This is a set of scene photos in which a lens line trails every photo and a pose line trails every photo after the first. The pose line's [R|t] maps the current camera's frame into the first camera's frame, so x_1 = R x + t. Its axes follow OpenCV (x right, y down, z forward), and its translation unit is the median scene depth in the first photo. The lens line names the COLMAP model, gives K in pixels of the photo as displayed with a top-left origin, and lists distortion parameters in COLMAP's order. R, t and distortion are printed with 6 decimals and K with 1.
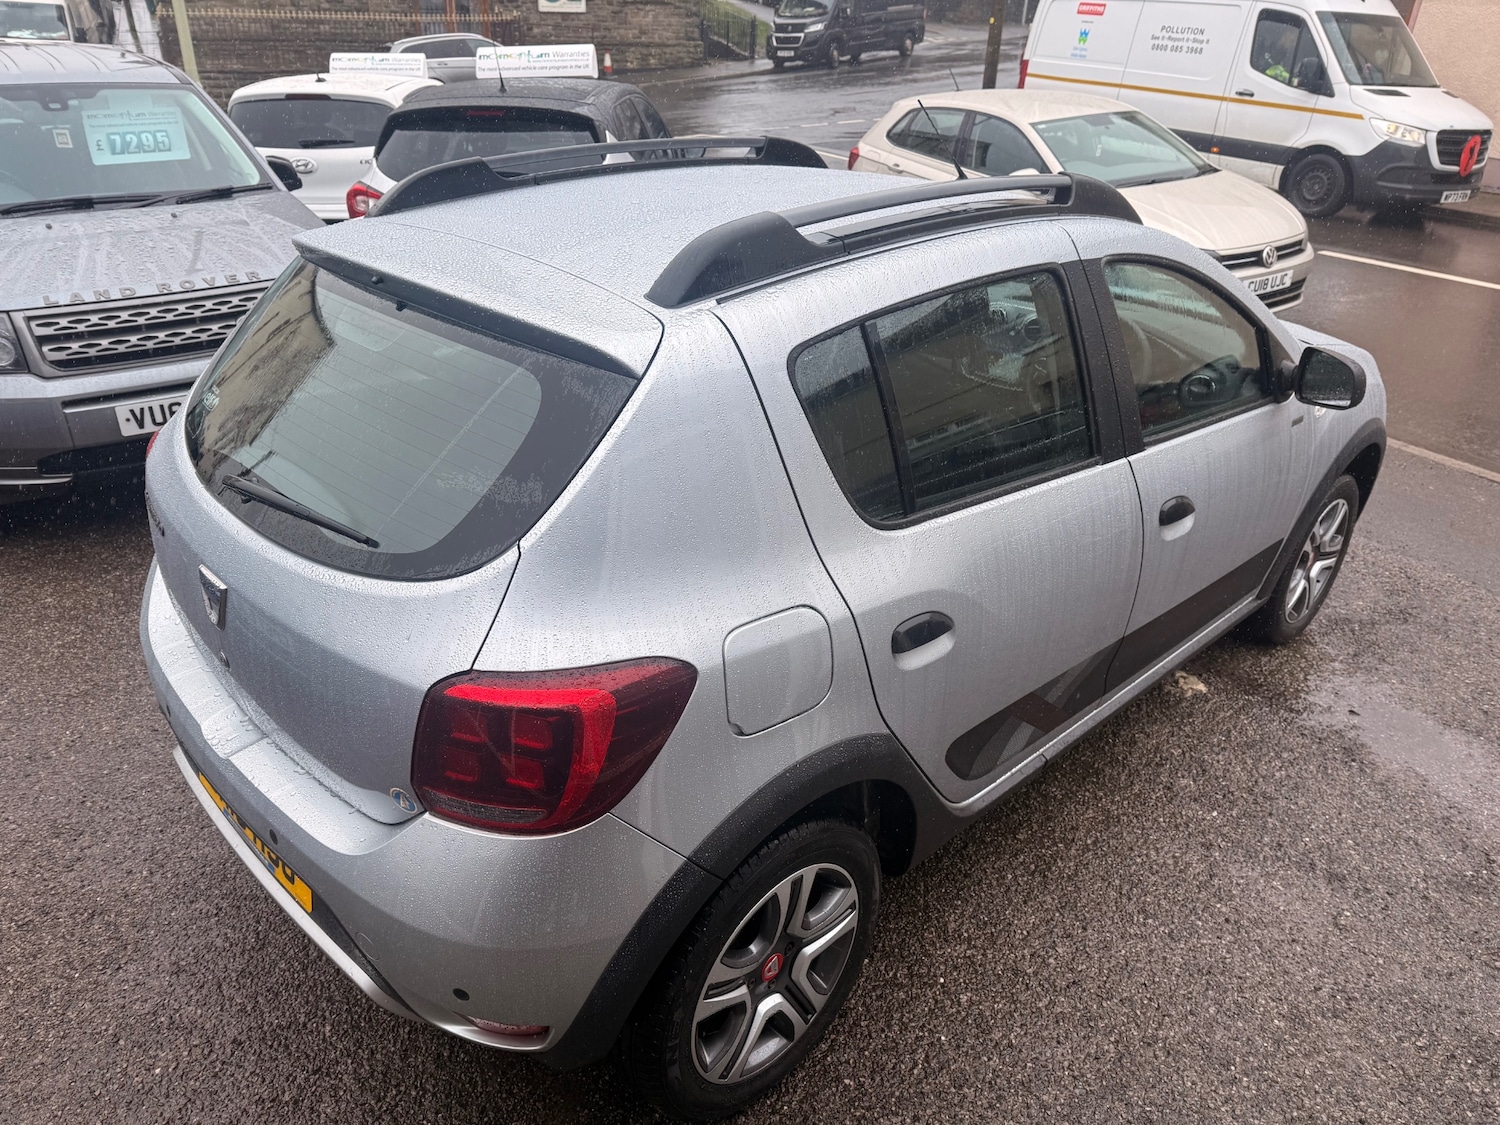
lens RADIAL K [[1048.8, 0, 747.9], [0, 1048.8, 582.6], [0, 0, 1]] dist [0.024839, -0.027806]
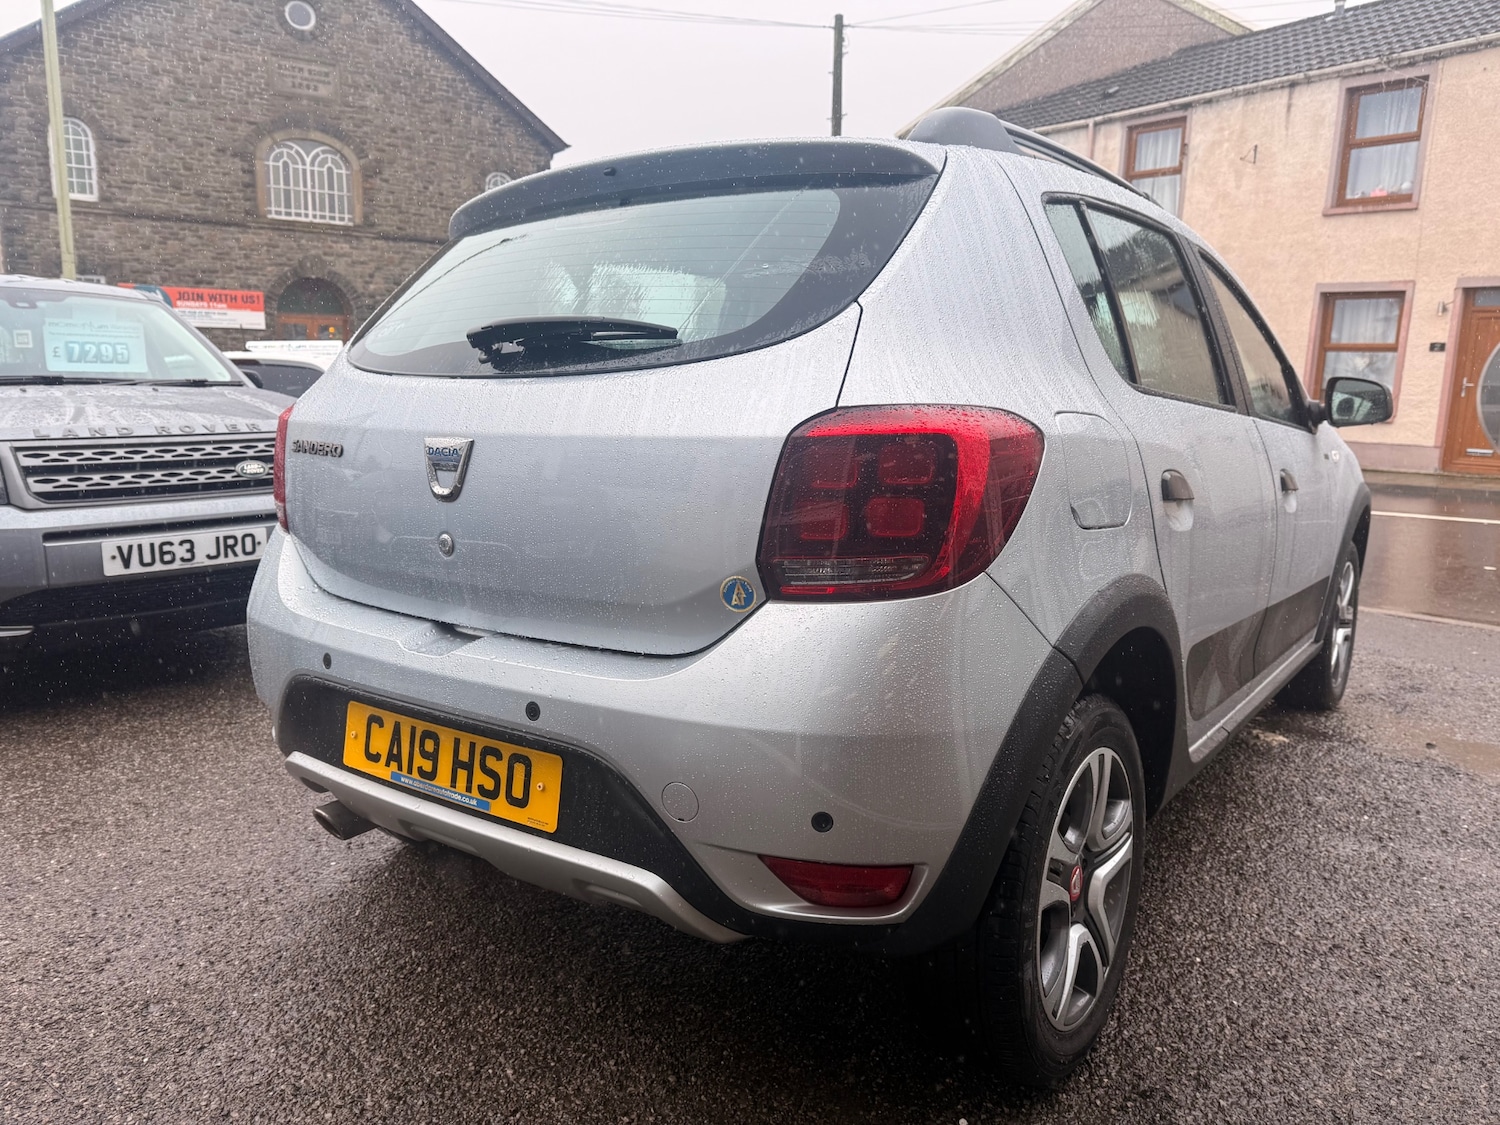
lens RADIAL K [[1059.1, 0, 746.3], [0, 1059.1, 591.0], [0, 0, 1]] dist [0.007320, -0.008854]
pose [[0.986117, -0.047941, 0.158978, -0.331336], [0.095285, 0.947472, -0.305316, 0.340218], [-0.135990, 0.316226, 0.938887, 0.132274]]
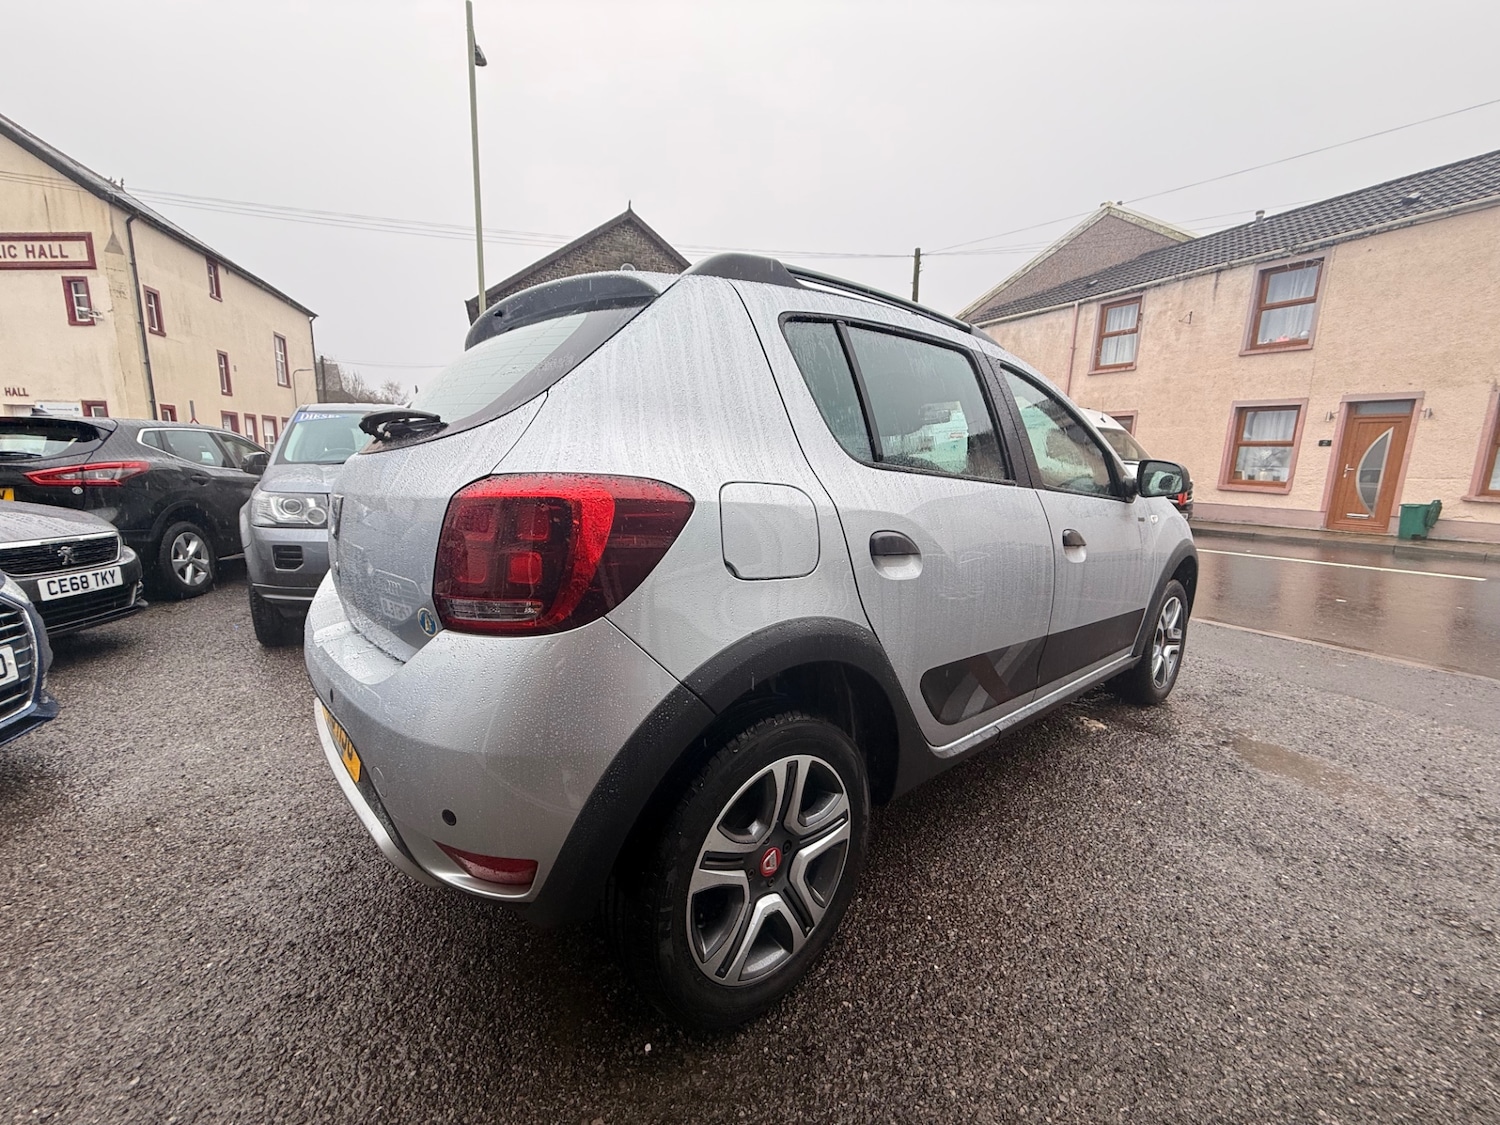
lens RADIAL K [[589.7, 0, 747.0], [0, 589.7, 571.7], [0, 0, 1]] dist [0.000811, 0.000217]
pose [[0.998489, -0.000596, -0.054940, 0.028887], [-0.017486, 0.944501, -0.328044, 0.255609], [0.052086, 0.328509, 0.943063, 0.302706]]
